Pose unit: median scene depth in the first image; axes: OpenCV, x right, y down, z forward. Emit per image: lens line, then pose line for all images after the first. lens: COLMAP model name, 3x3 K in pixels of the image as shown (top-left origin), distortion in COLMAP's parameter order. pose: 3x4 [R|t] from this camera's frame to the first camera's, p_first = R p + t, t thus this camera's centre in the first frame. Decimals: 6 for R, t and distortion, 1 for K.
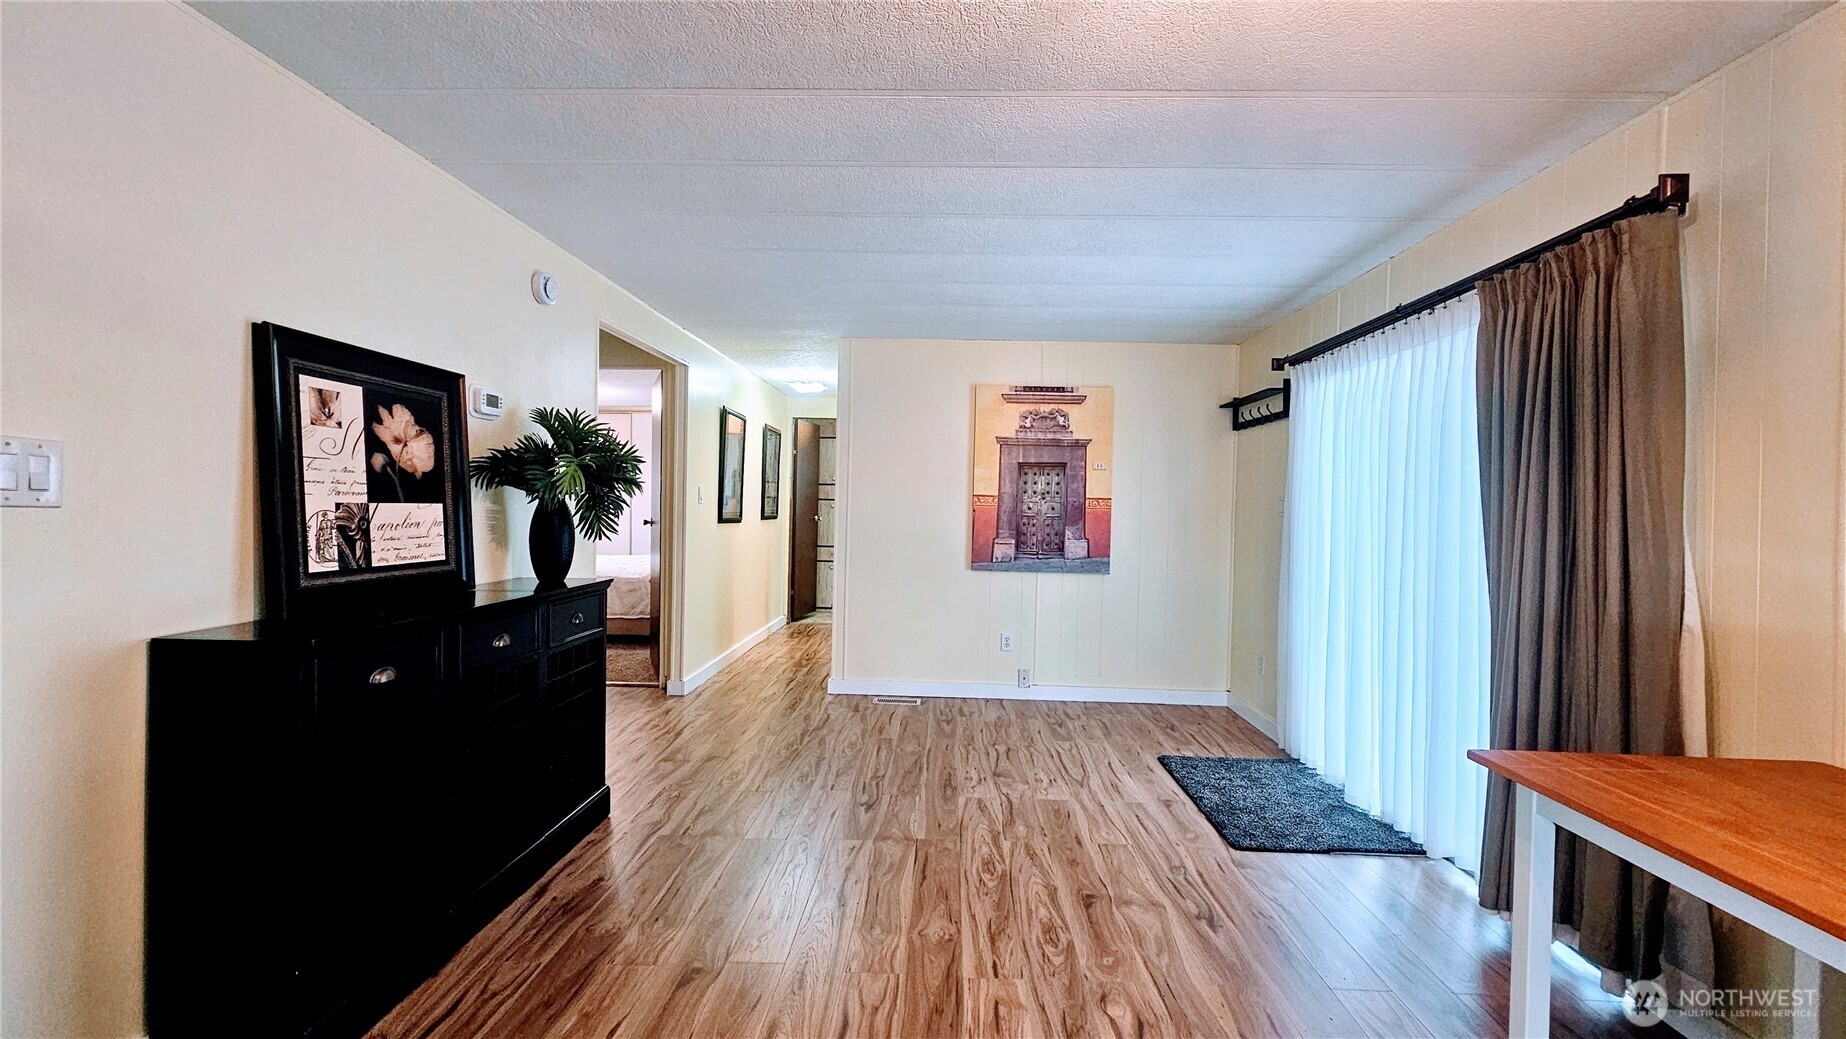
lens RADIAL K [[755.8, 0, 933.4], [0, 755.8, 509.4], [0, 0, 1]] dist [-0.003011, 0.000883]
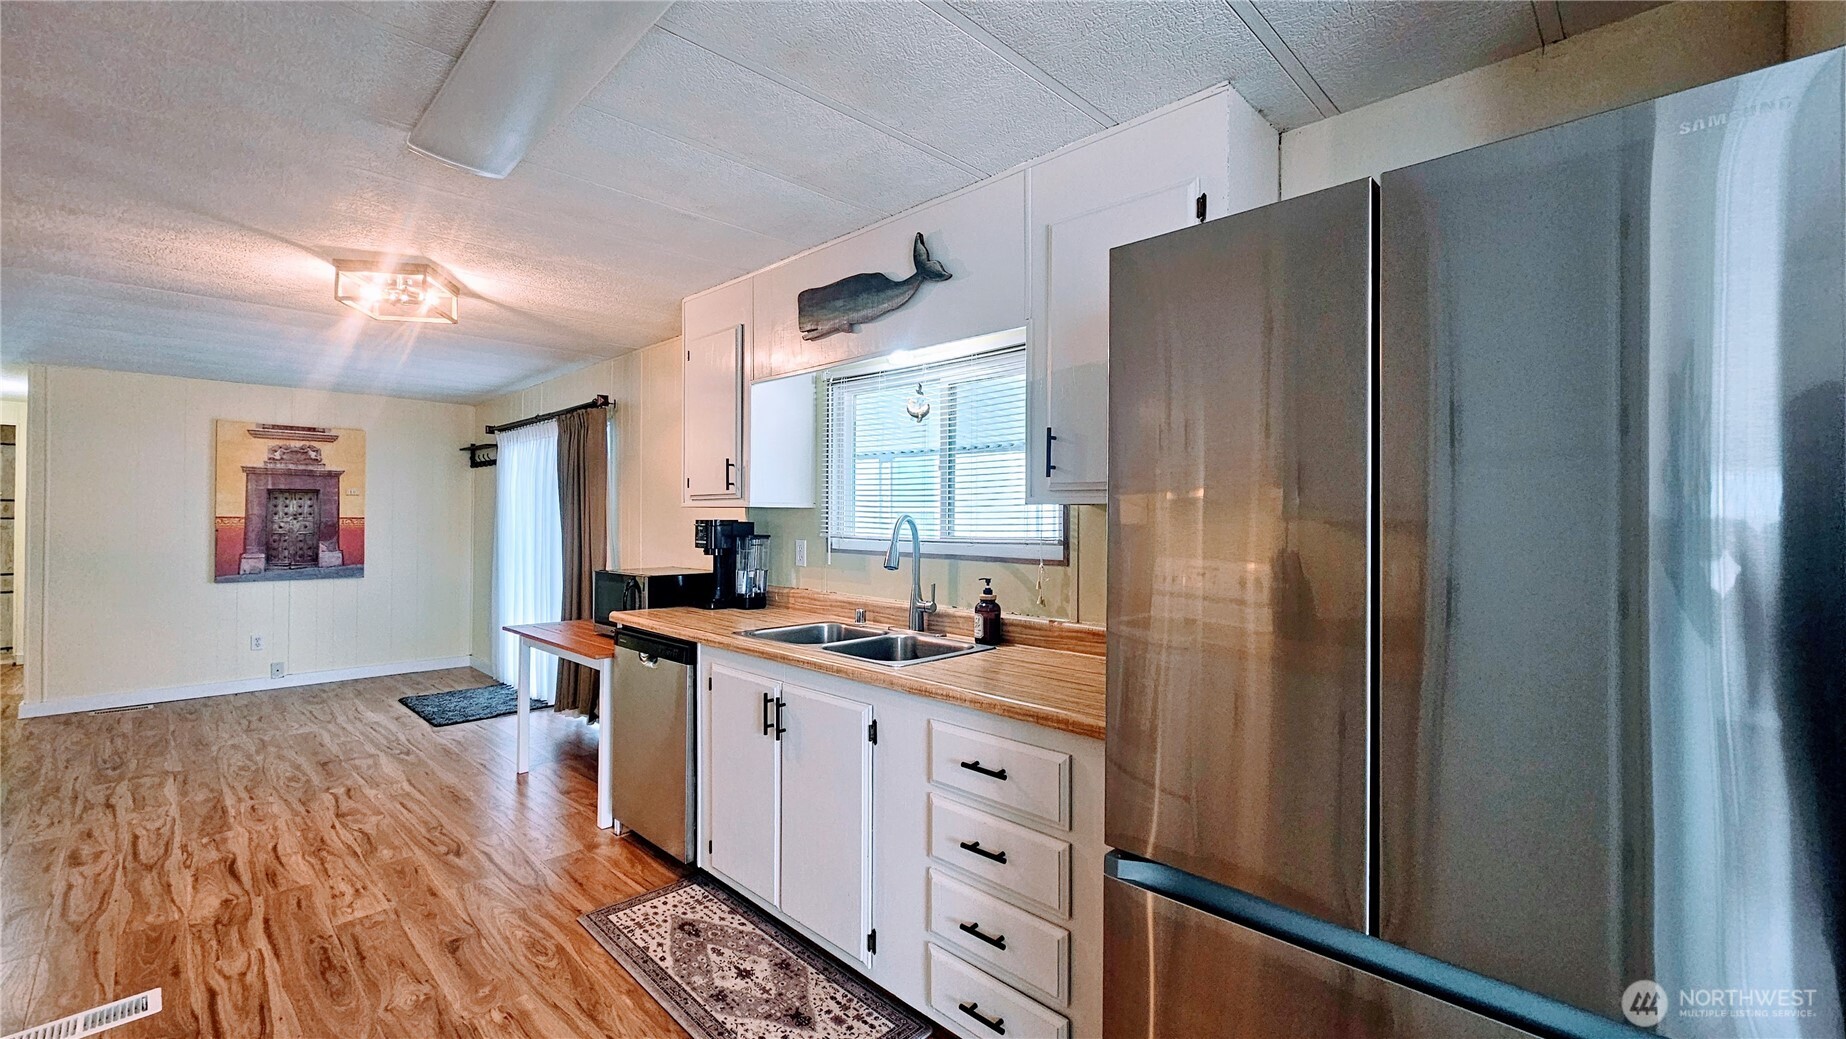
lens RADIAL K [[755.8, 0, 935.3], [0, 755.8, 513.5], [0, 0, 1]] dist [-0.003011, 0.000883]
pose [[0.674955, -0.015147, 0.737703, -0.076054], [0.014540, 0.999868, 0.007227, -0.023687], [-0.737715, 0.005848, 0.675086, -0.804540]]
